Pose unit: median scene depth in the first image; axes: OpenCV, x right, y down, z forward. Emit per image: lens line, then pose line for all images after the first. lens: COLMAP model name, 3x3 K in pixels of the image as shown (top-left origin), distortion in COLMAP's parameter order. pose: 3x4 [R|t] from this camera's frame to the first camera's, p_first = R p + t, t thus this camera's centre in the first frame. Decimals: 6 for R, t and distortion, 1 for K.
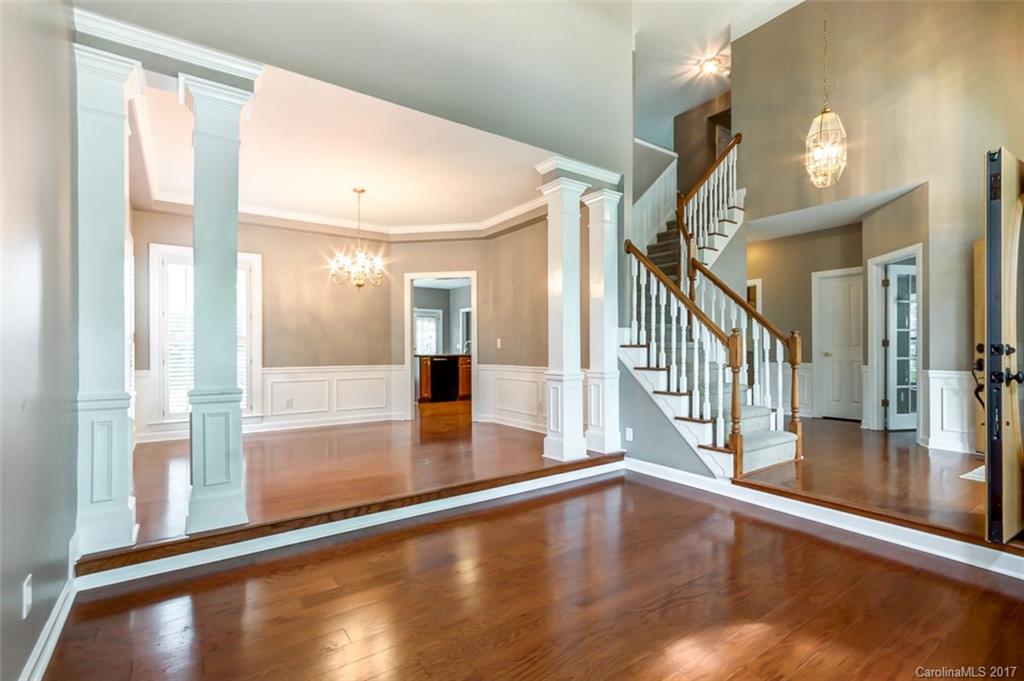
lens RADIAL K [[469.1, 0, 504.7], [0, 469.1, 343.2], [0, 0, 1]] dist [0.002135, 0.000585]
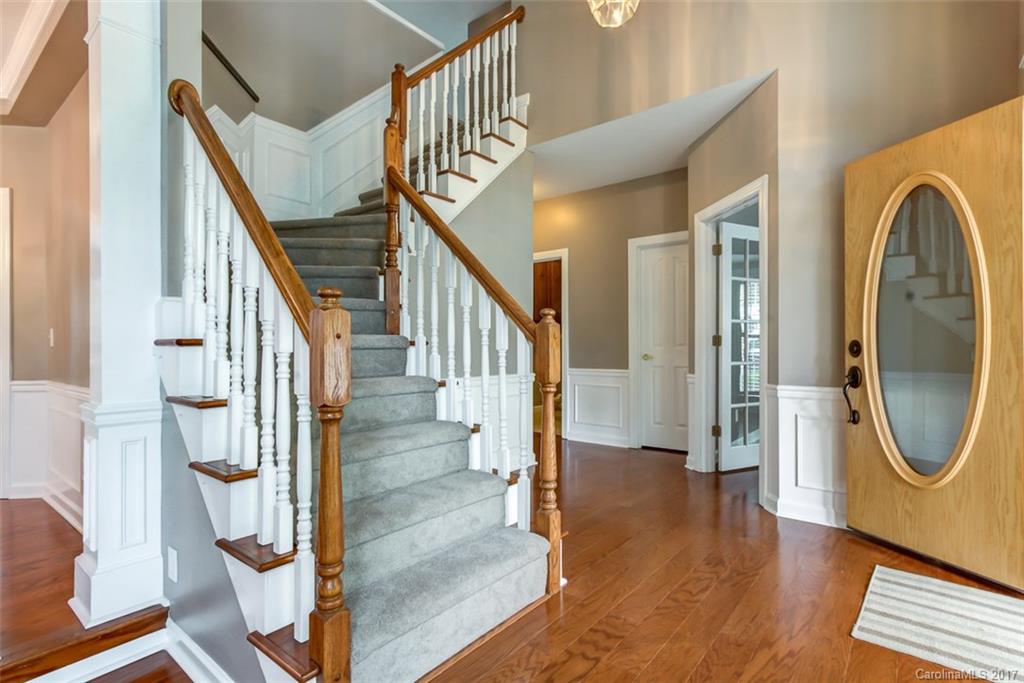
lens RADIAL K [[469.1, 0, 517.2], [0, 469.1, 340.8], [0, 0, 1]] dist [0.002135, 0.000585]
pose [[0.962029, 0.004781, 0.272907, 0.357778], [-0.003711, 0.999983, -0.004436, 0.004178], [-0.272923, 0.003255, 0.962030, 0.438914]]
